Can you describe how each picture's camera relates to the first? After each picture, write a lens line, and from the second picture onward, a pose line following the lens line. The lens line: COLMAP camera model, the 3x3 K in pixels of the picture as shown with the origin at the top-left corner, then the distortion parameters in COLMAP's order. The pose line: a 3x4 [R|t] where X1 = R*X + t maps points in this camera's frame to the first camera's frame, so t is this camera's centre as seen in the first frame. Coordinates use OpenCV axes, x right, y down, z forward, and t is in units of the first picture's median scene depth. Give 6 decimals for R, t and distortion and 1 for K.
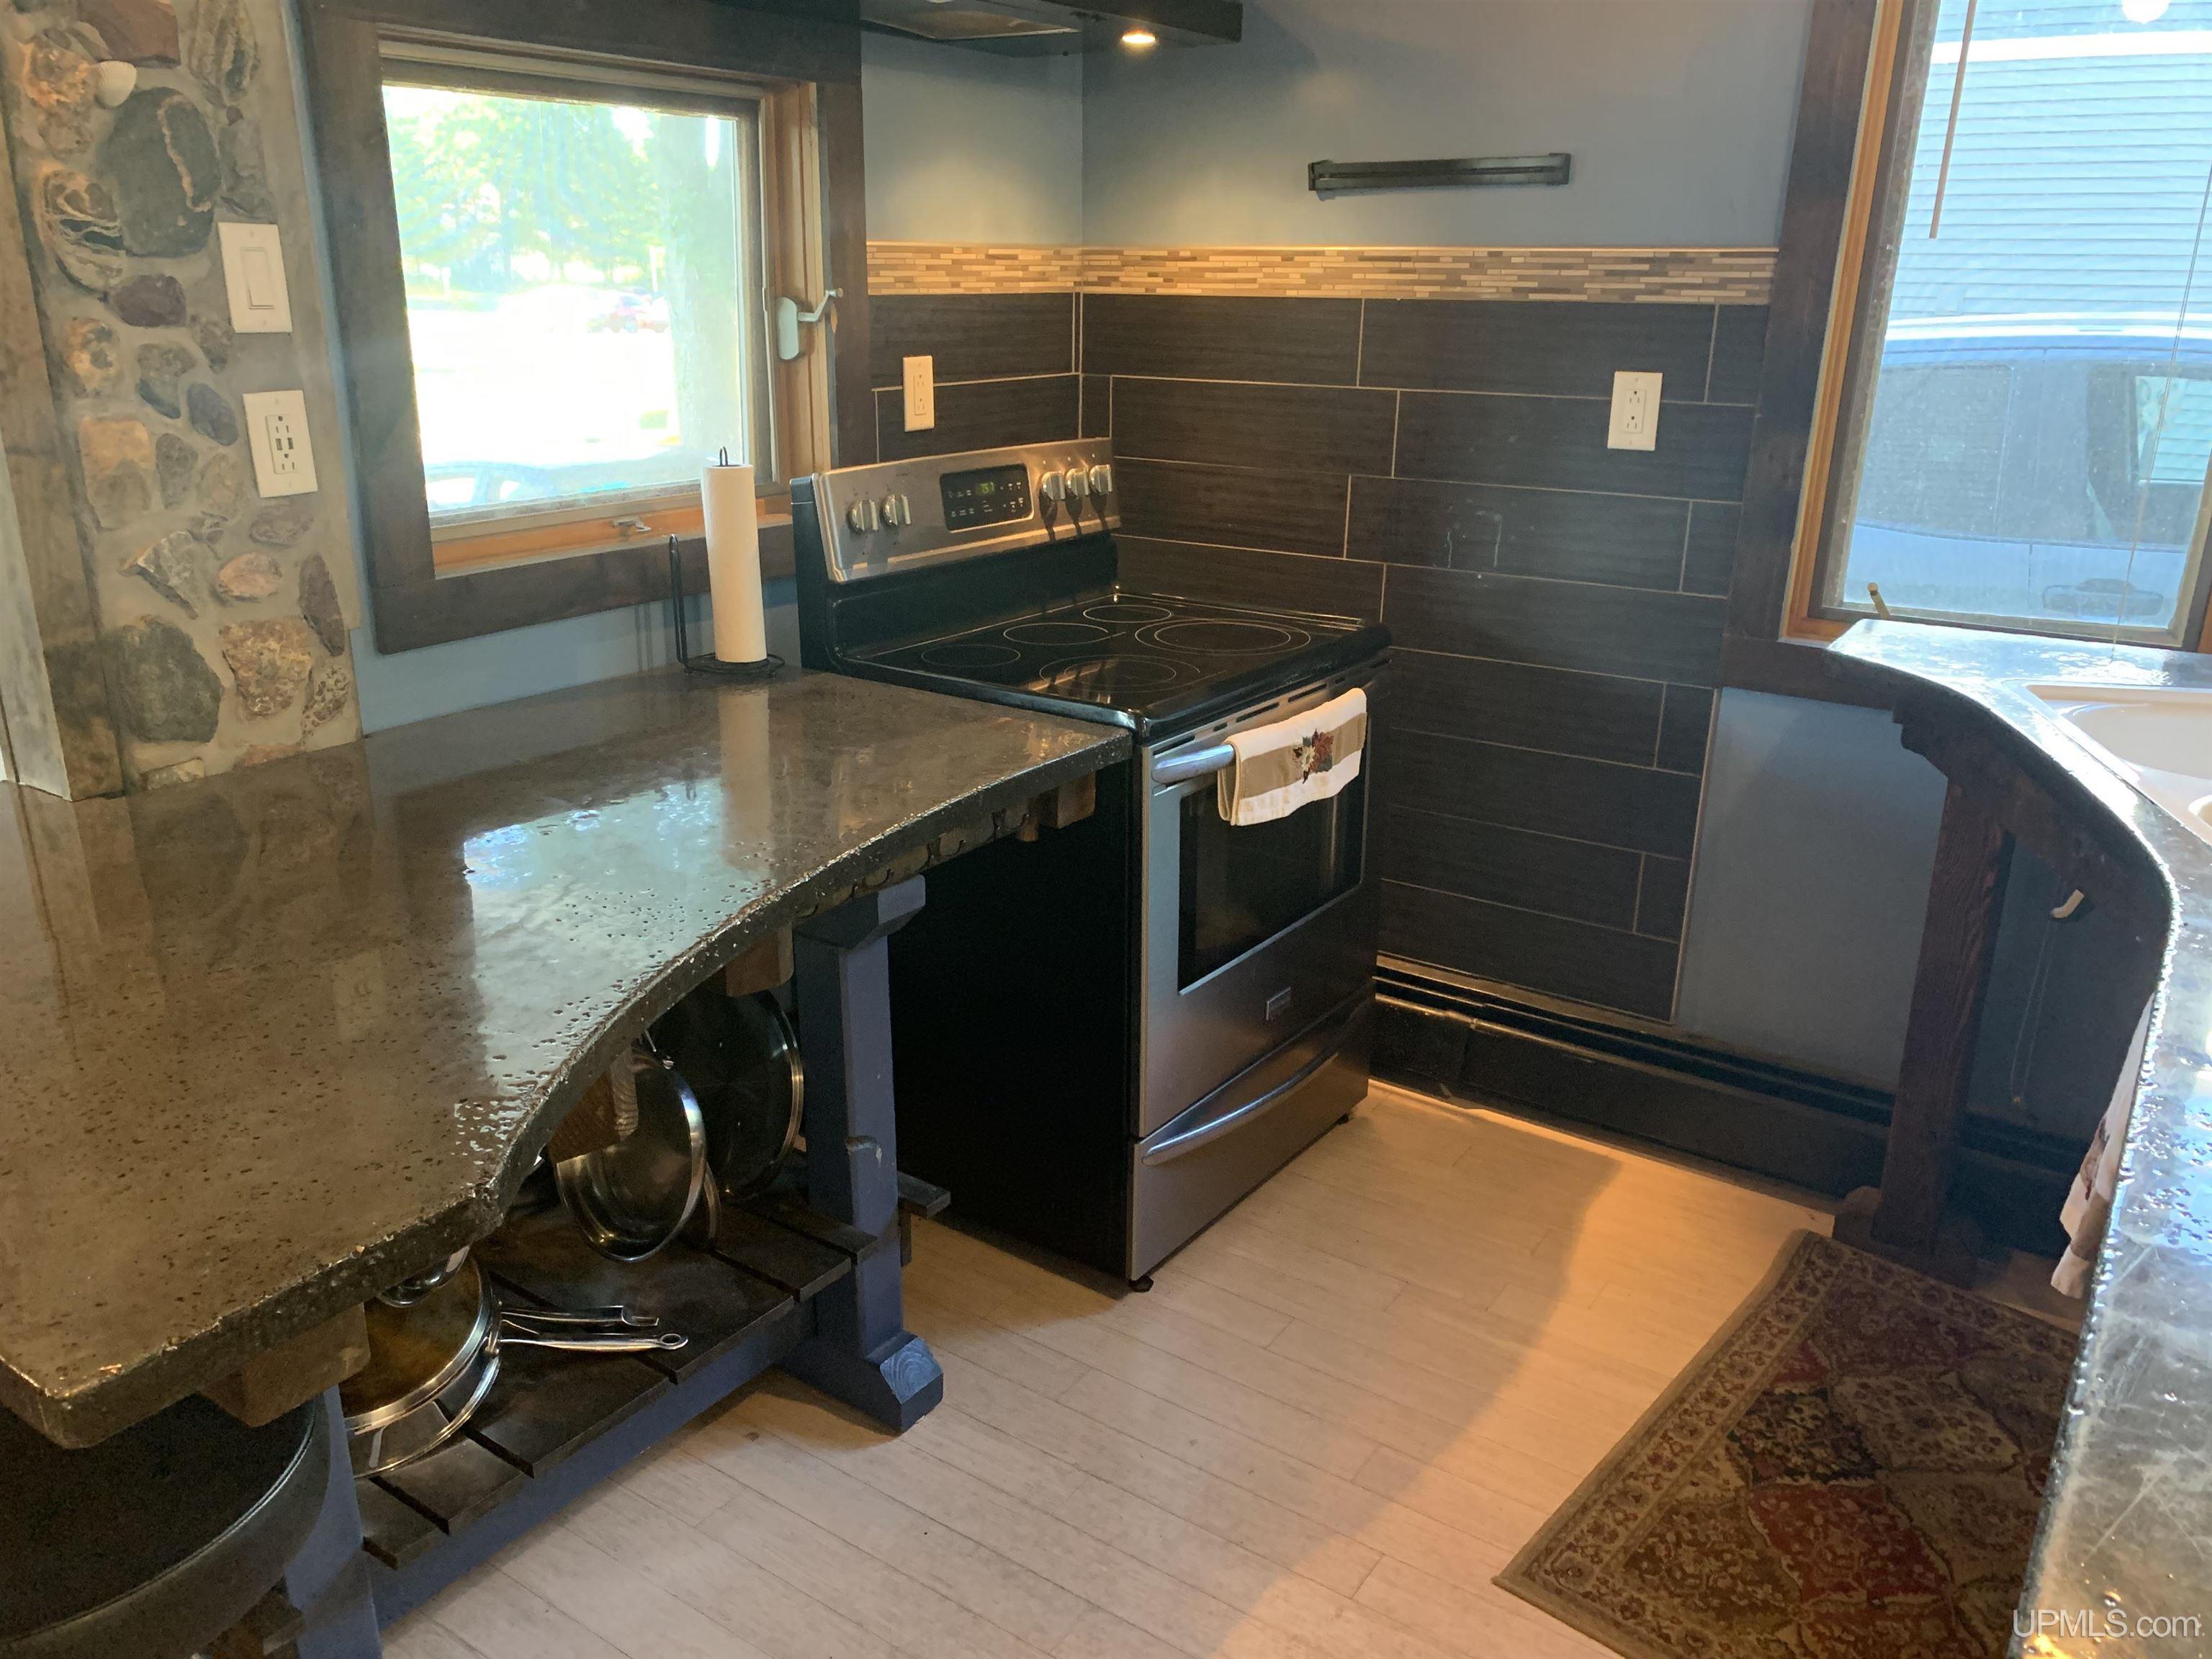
lens RADIAL K [[1694.0, 0, 1091.2], [0, 1694.0, 851.2], [0, 0, 1]] dist [0.052521, -0.055414]
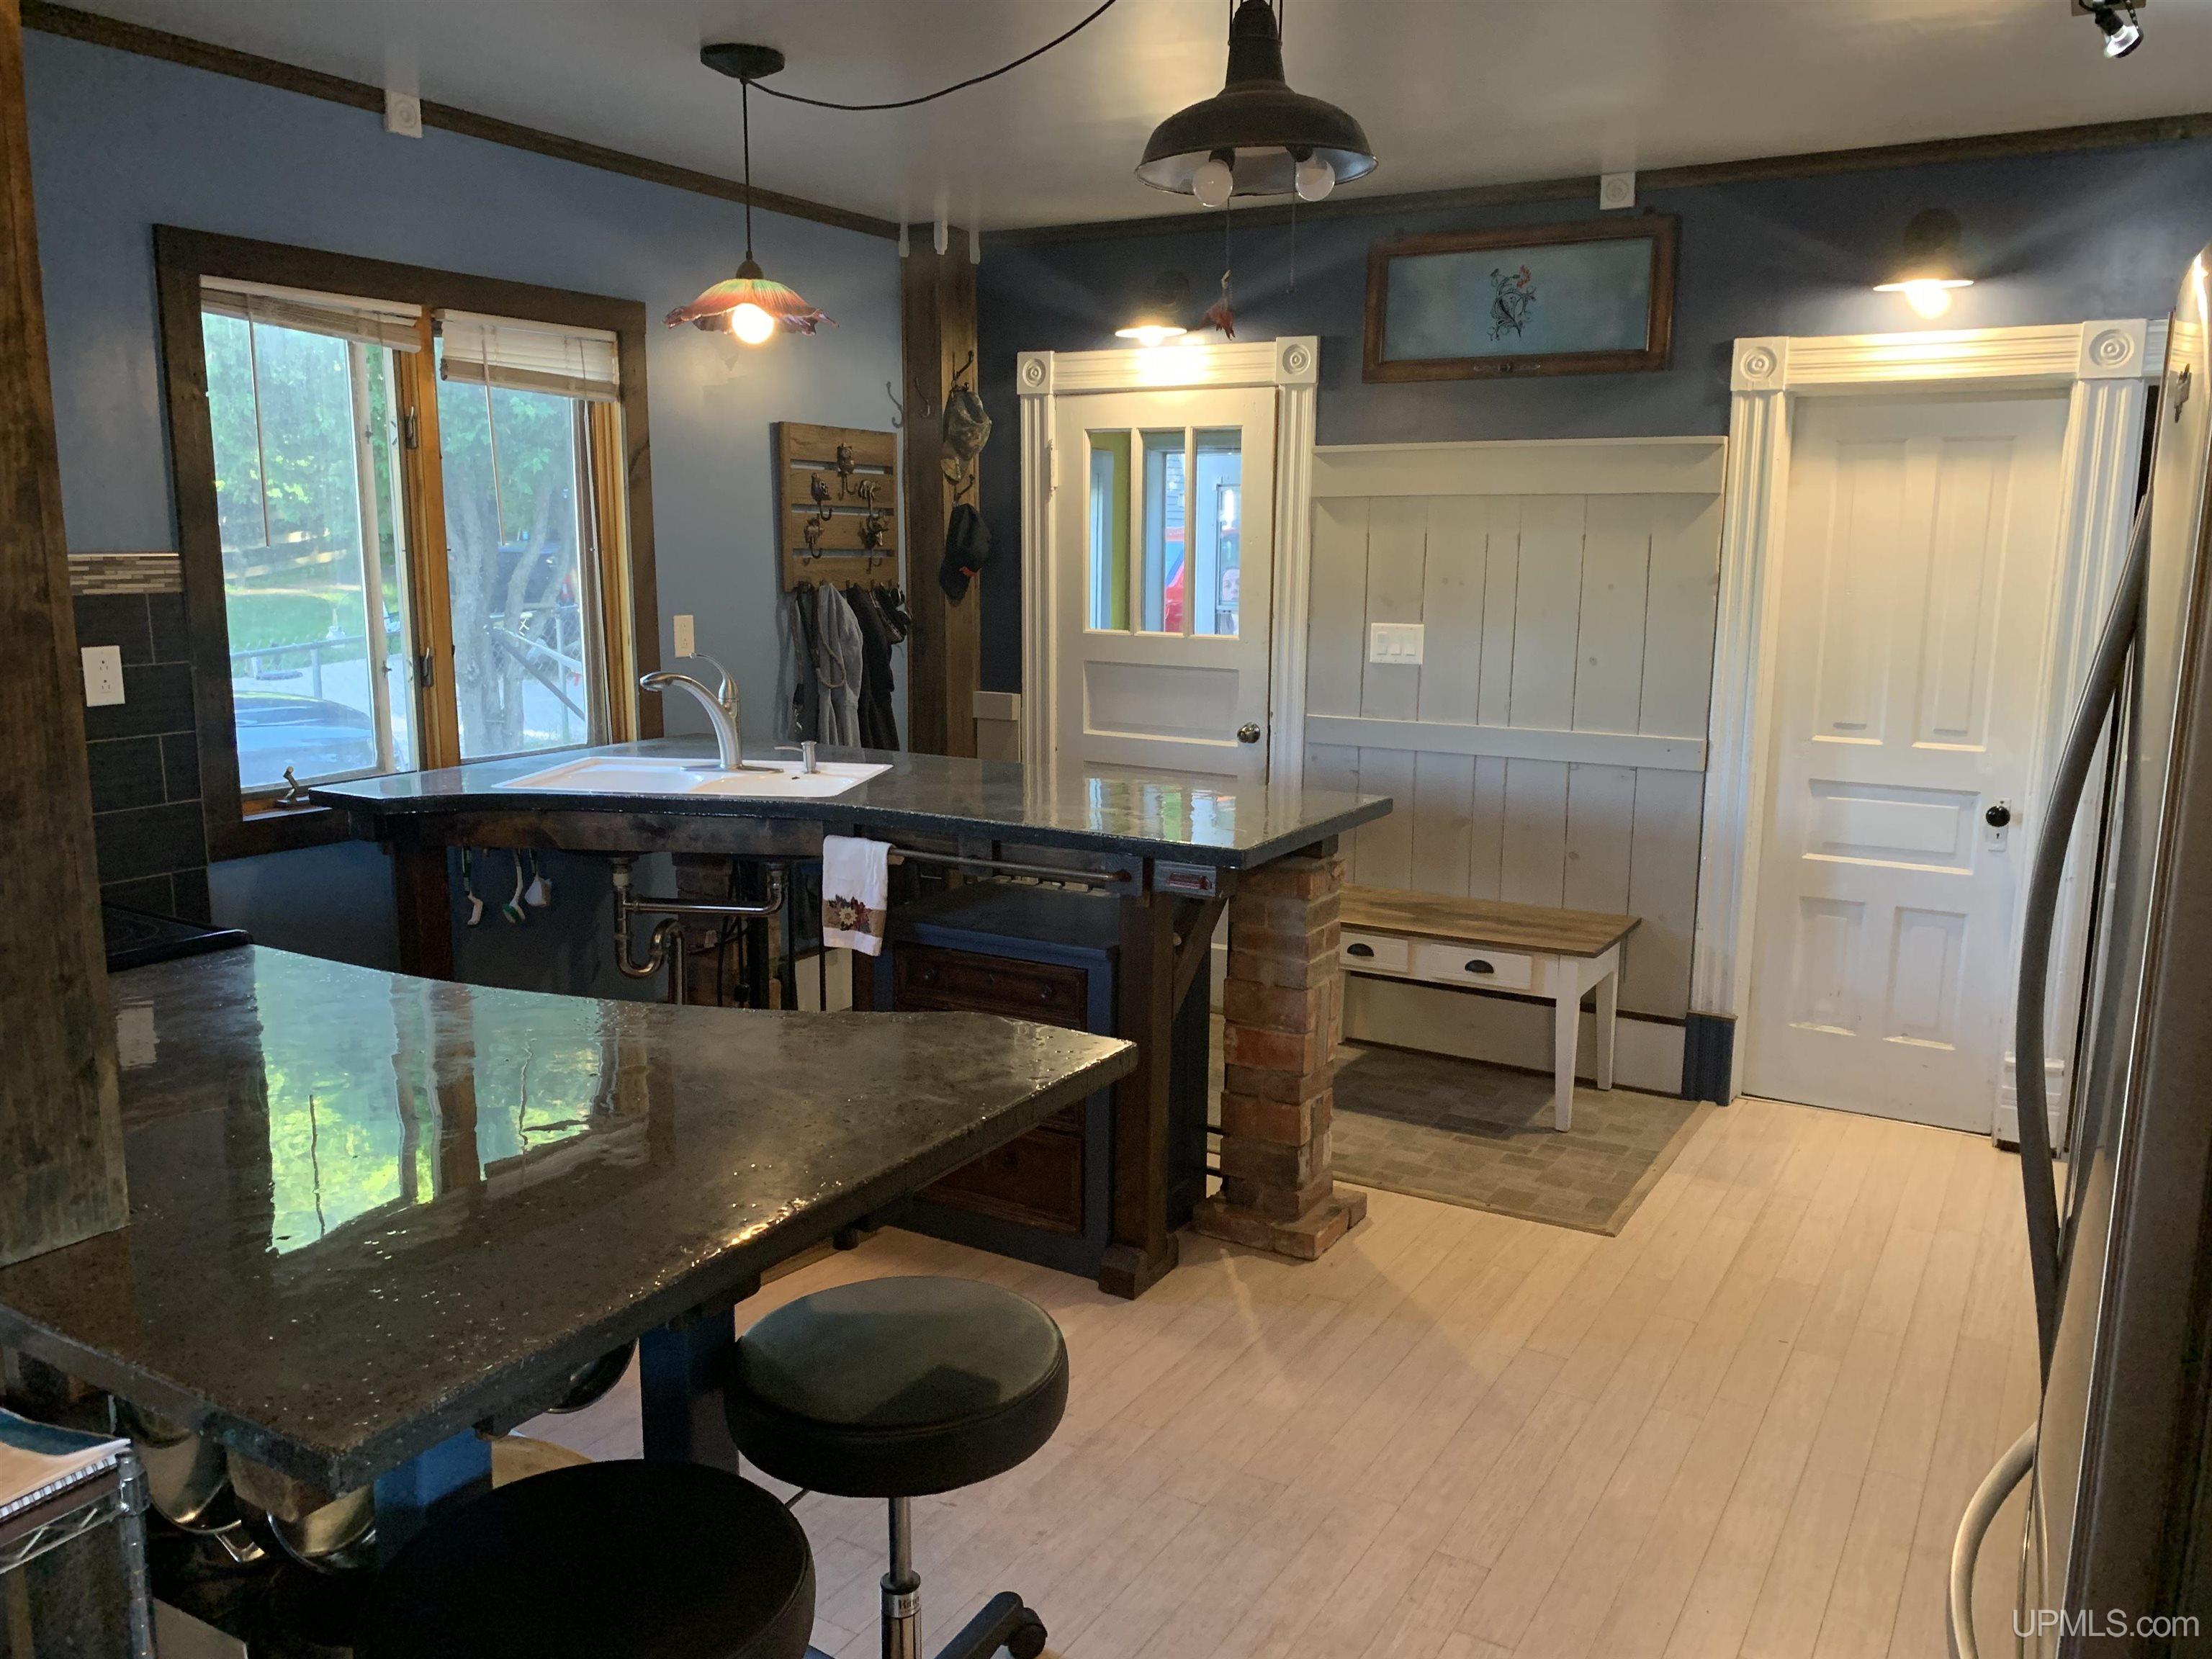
lens RADIAL K [[1695.9, 0, 1111.8], [0, 1695.9, 840.7], [0, 0, 1]] dist [0.073546, -0.119187]
pose [[-0.070500, -0.189723, 0.979303, -1.202005], [0.321033, 0.925198, 0.202352, -0.190077], [-0.944440, 0.328654, -0.004320, 0.392605]]
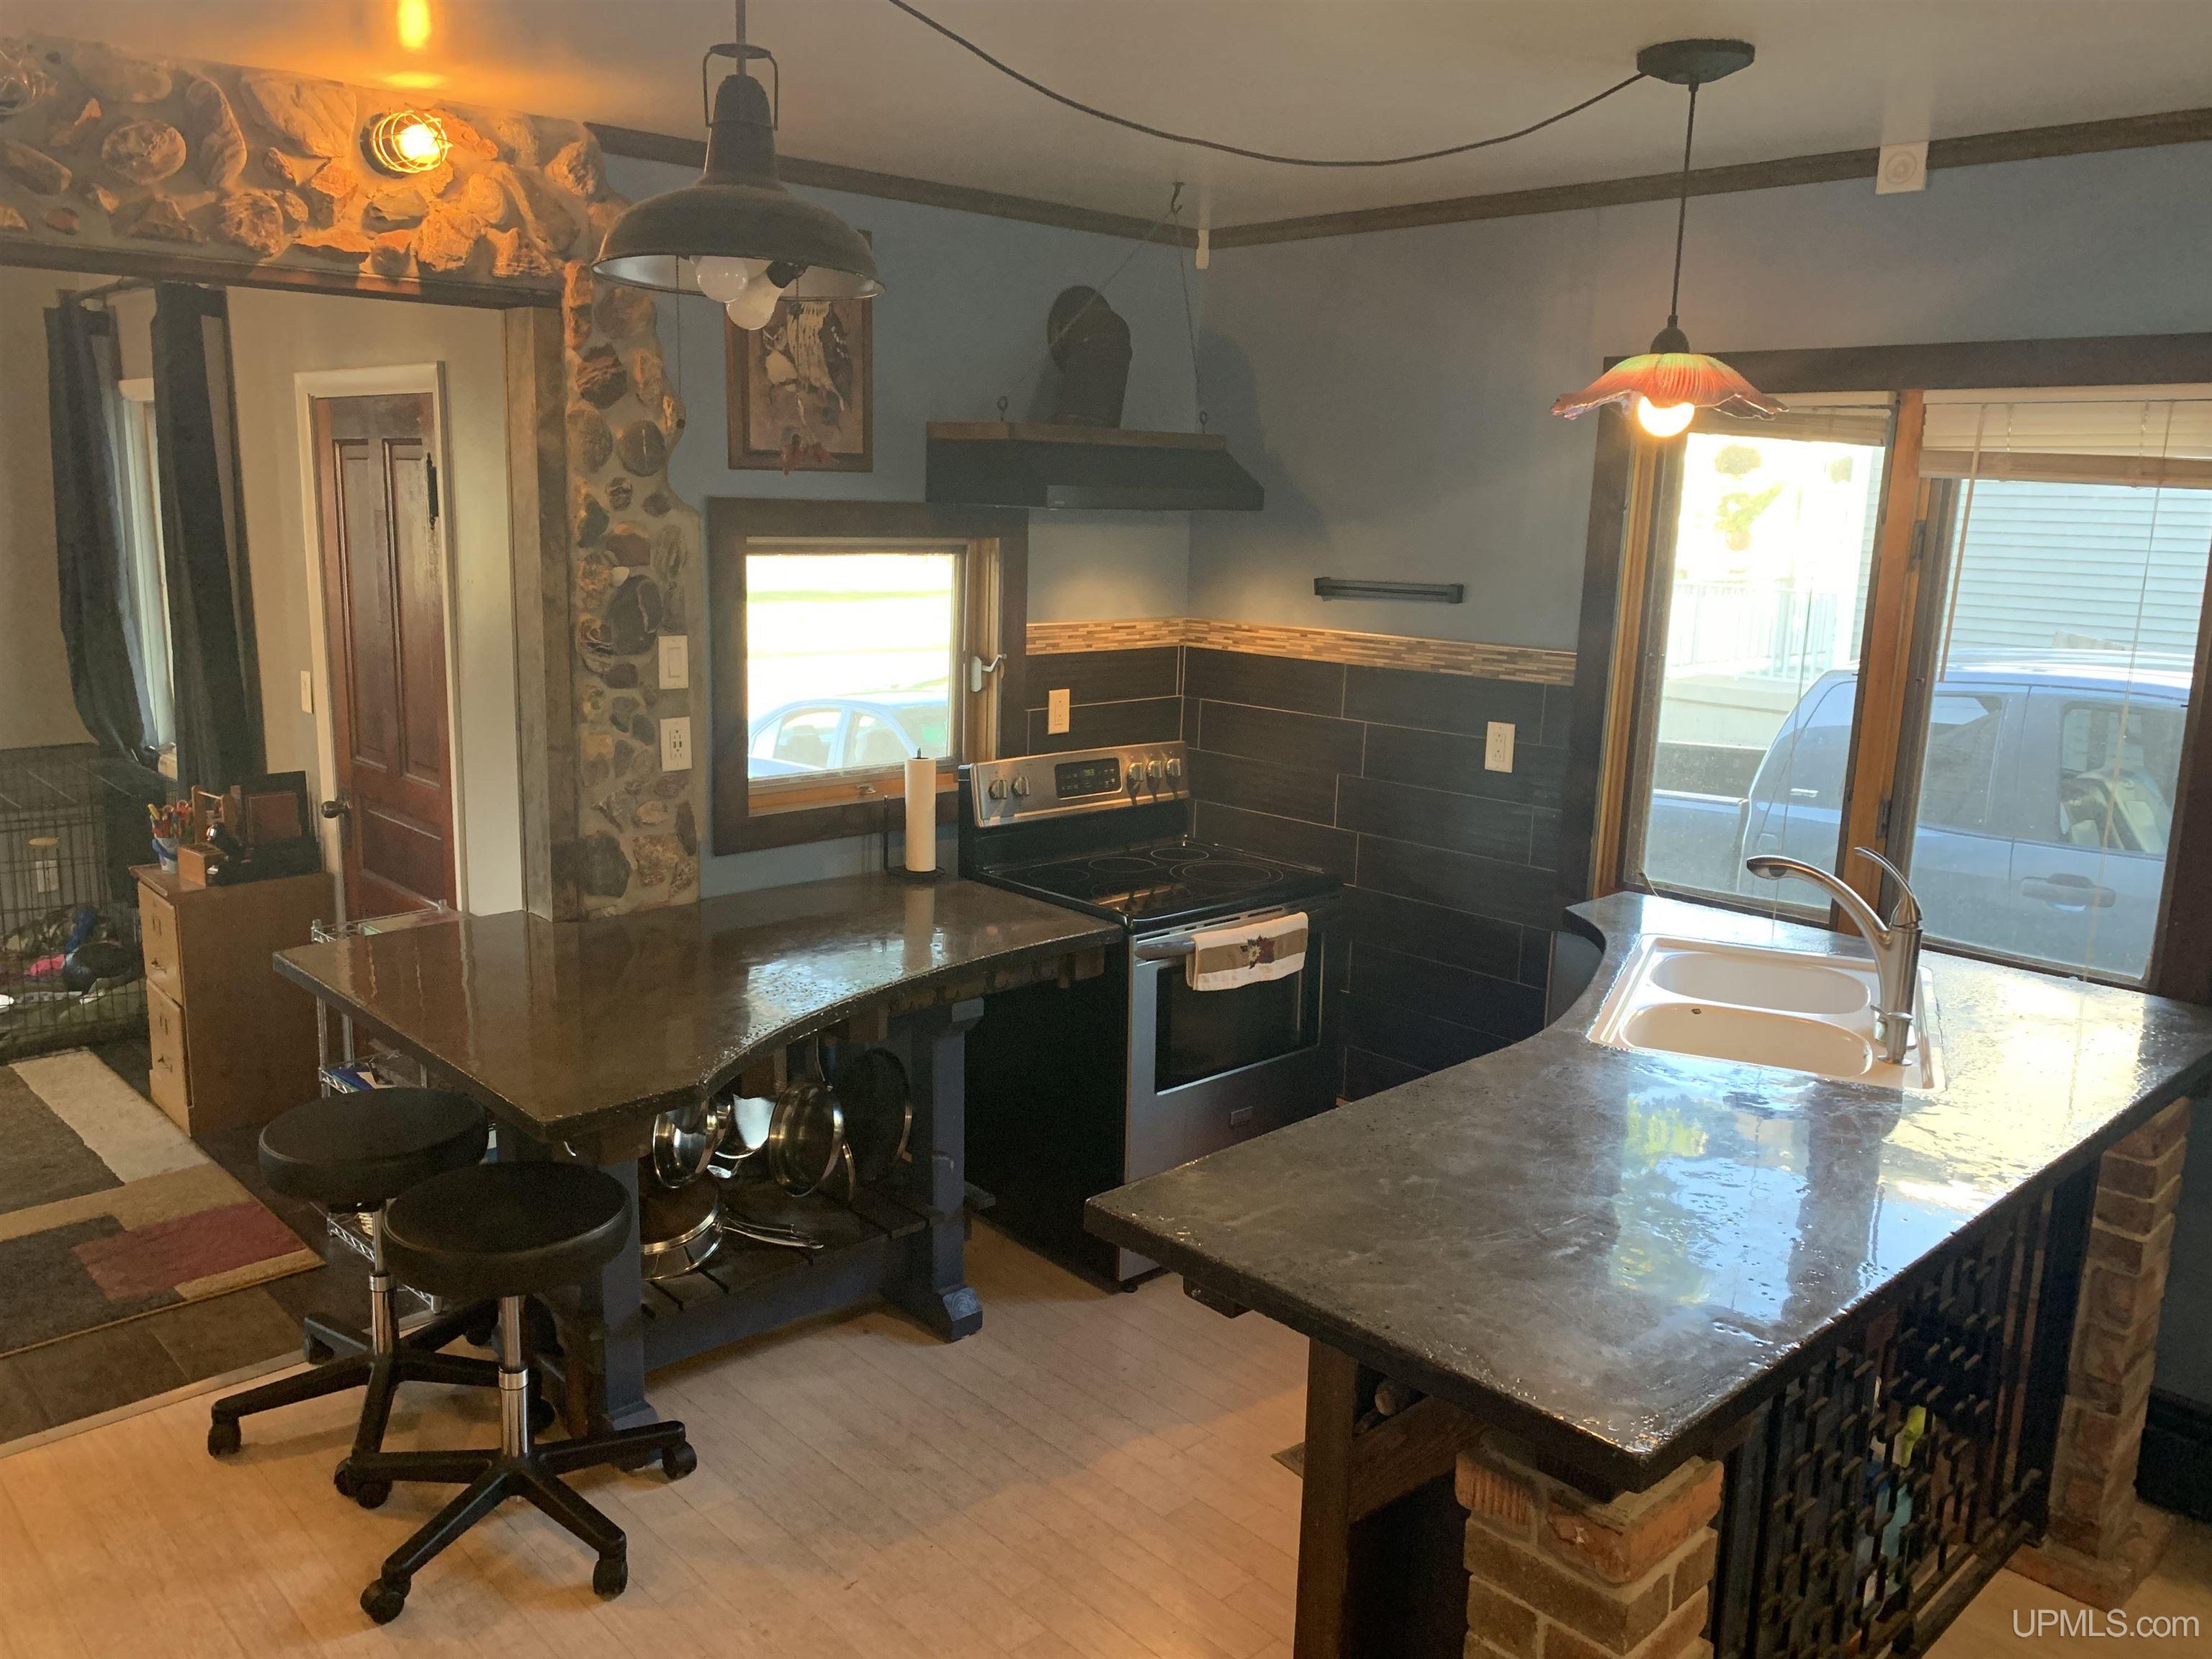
lens RADIAL K [[1695.8, 0, 1091.7], [0, 1695.8, 820.6], [0, 0, 1]] dist [0.077789, -0.096062]
pose [[0.975987, 0.055875, -0.210541, 0.336906], [-0.085907, 0.986934, -0.136310, 0.056927], [0.200174, 0.151124, 0.968035, -0.643131]]
